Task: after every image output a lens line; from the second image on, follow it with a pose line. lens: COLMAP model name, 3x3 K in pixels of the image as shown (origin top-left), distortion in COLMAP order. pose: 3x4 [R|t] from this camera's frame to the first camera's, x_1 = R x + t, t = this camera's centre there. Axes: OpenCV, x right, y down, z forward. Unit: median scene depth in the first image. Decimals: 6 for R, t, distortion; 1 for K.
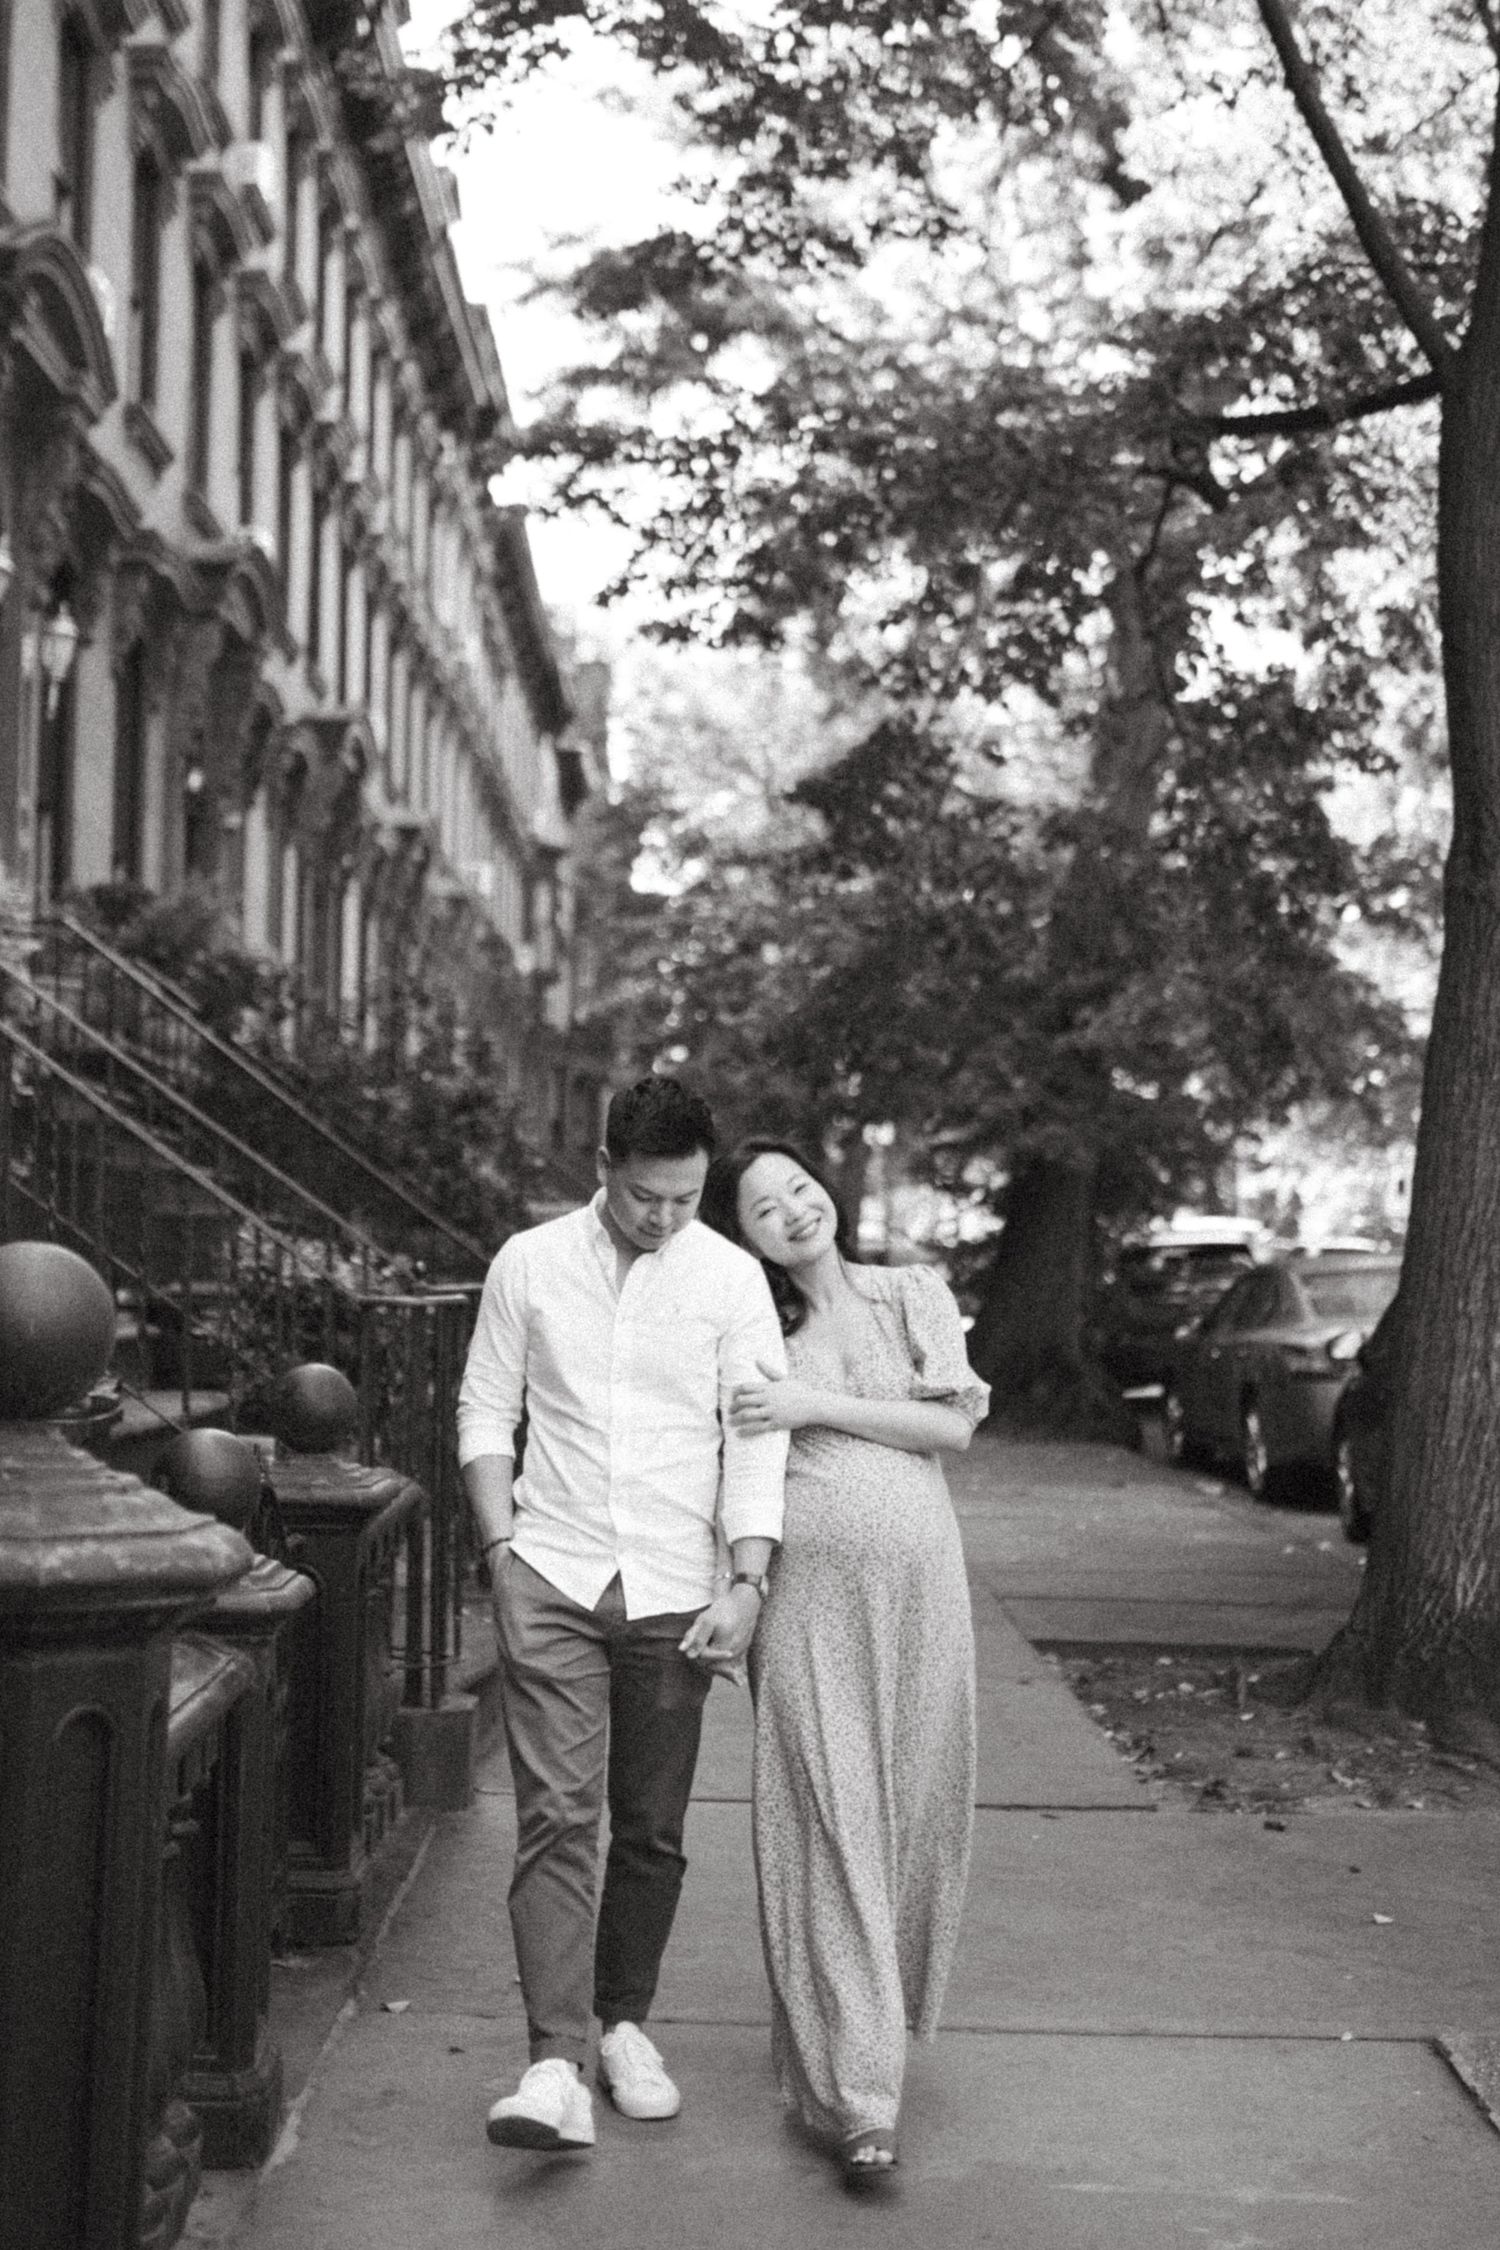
lens RADIAL K [[2699.6, 0, 750.0], [0, 2699.6, 1125.0], [0, 0, 1]] dist [-0.083087, 0.110146]
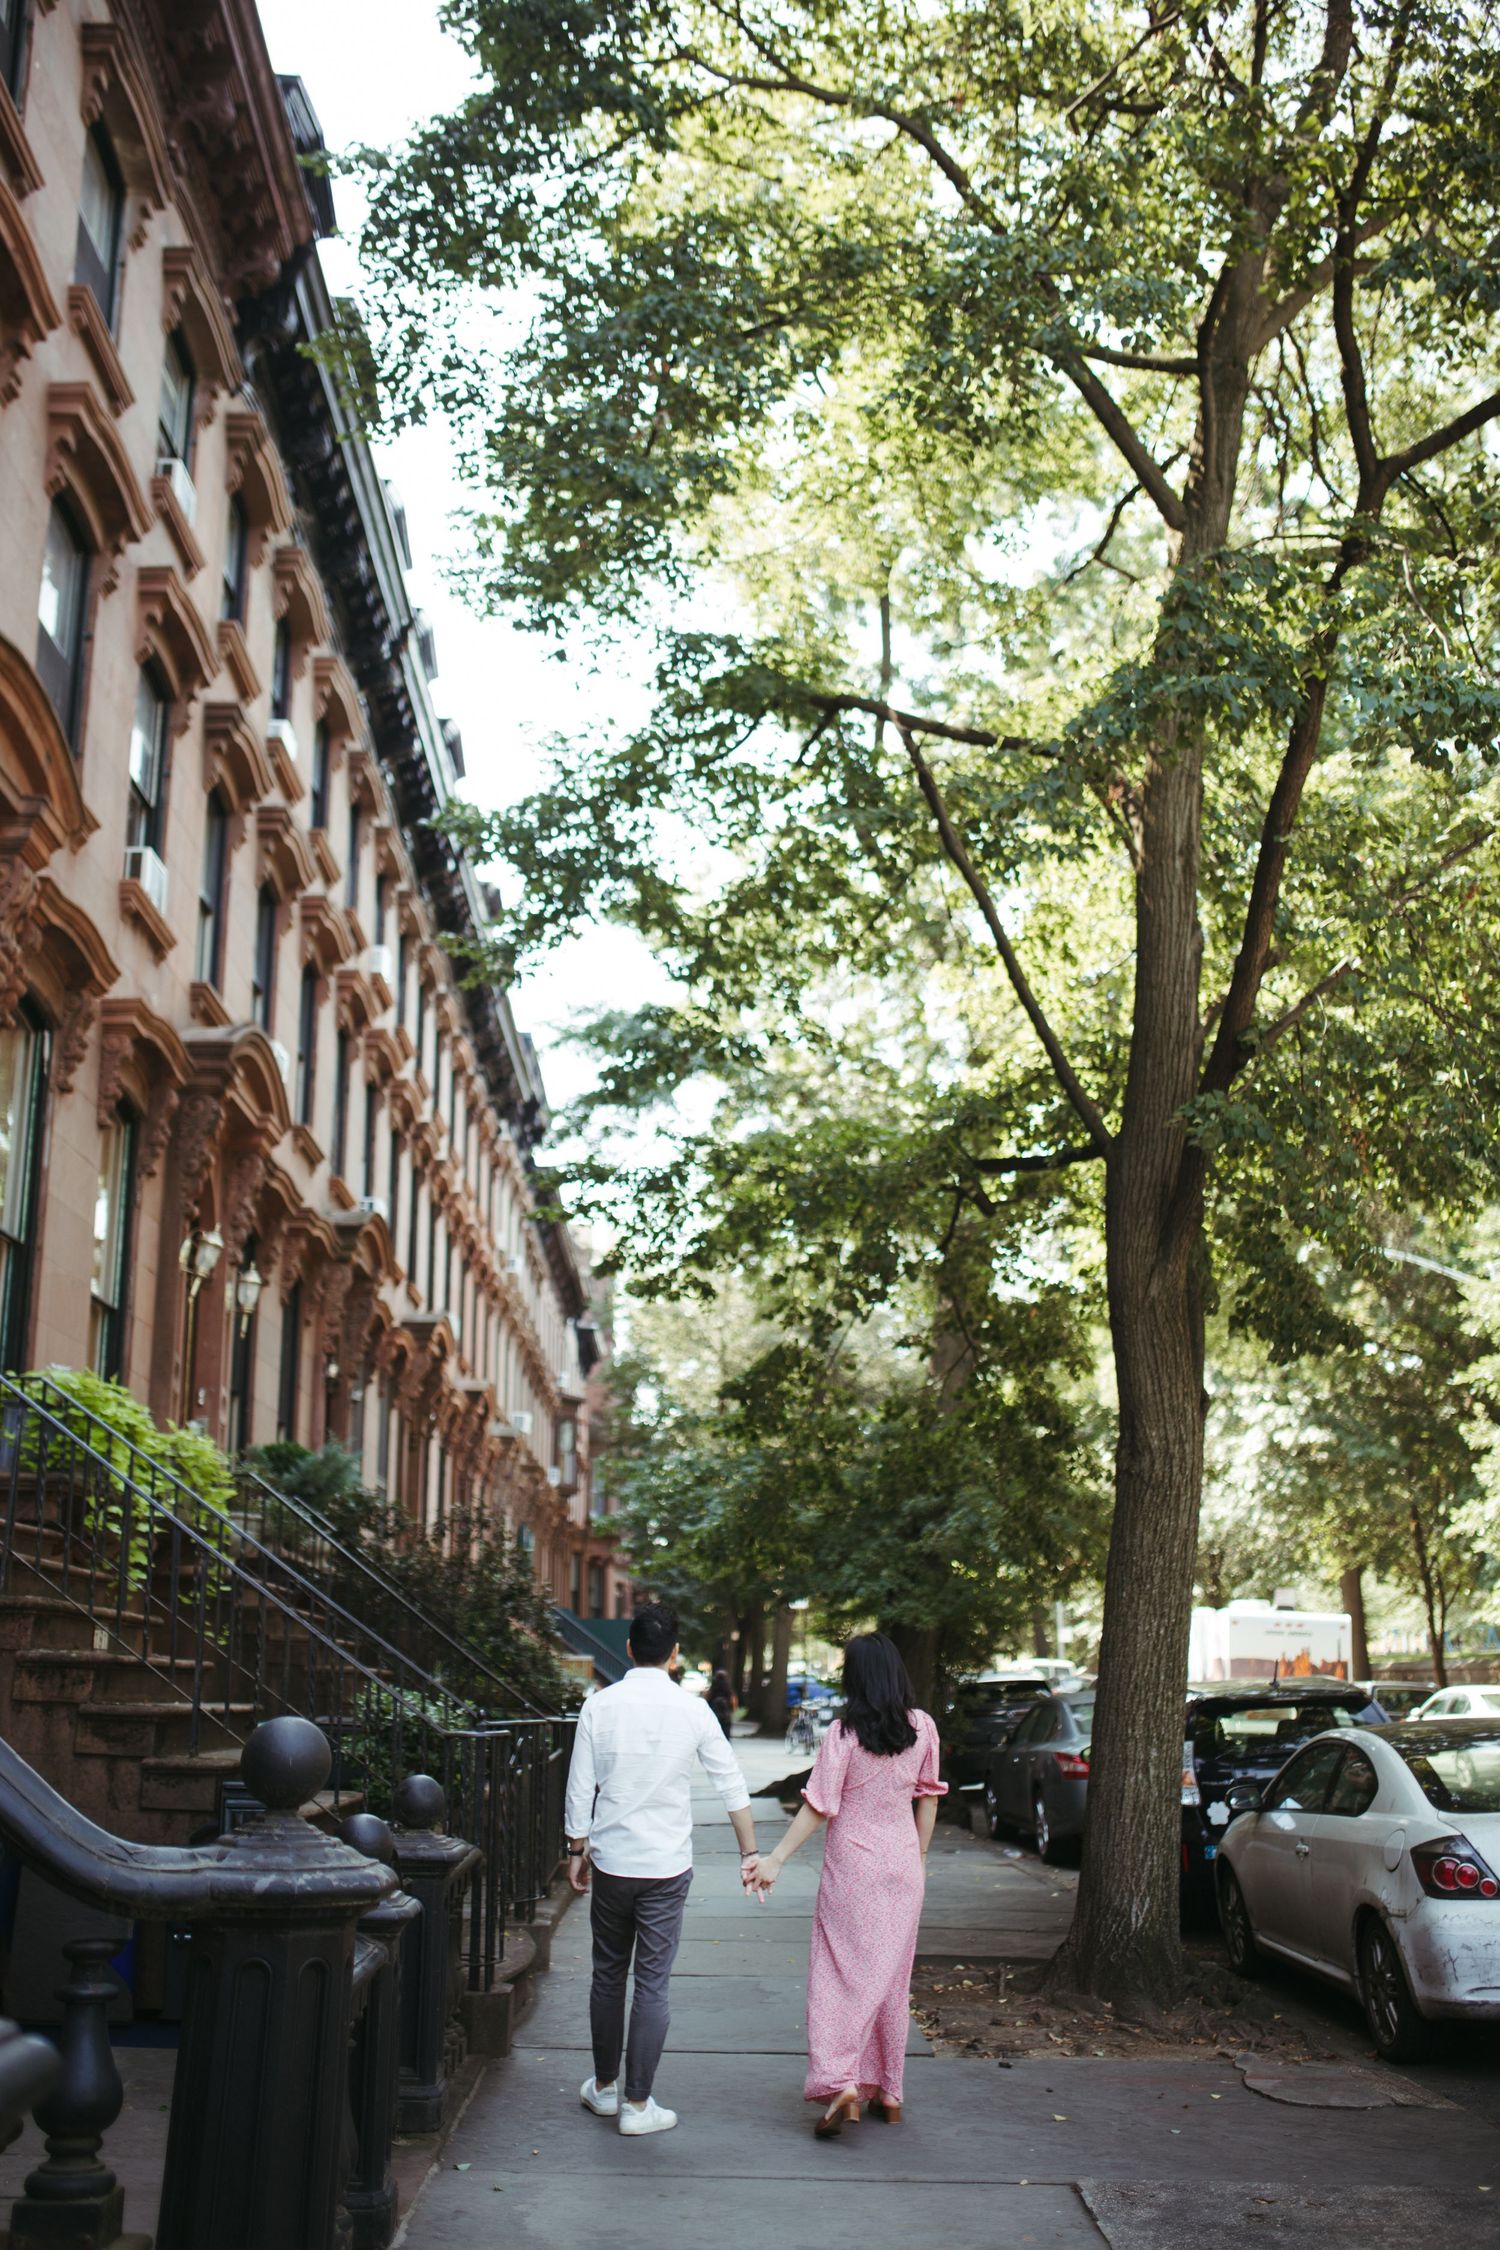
lens RADIAL K [[2139.5, 0, 741.1], [0, 2139.5, 1179.3], [0, 0, 1]] dist [-0.052505, 0.090586]
pose [[0.999982, -0.005723, 0.001544, 0.020347], [0.005906, 0.984131, -0.177348, -0.020597], [-0.000504, 0.177354, 0.984147, -0.193520]]
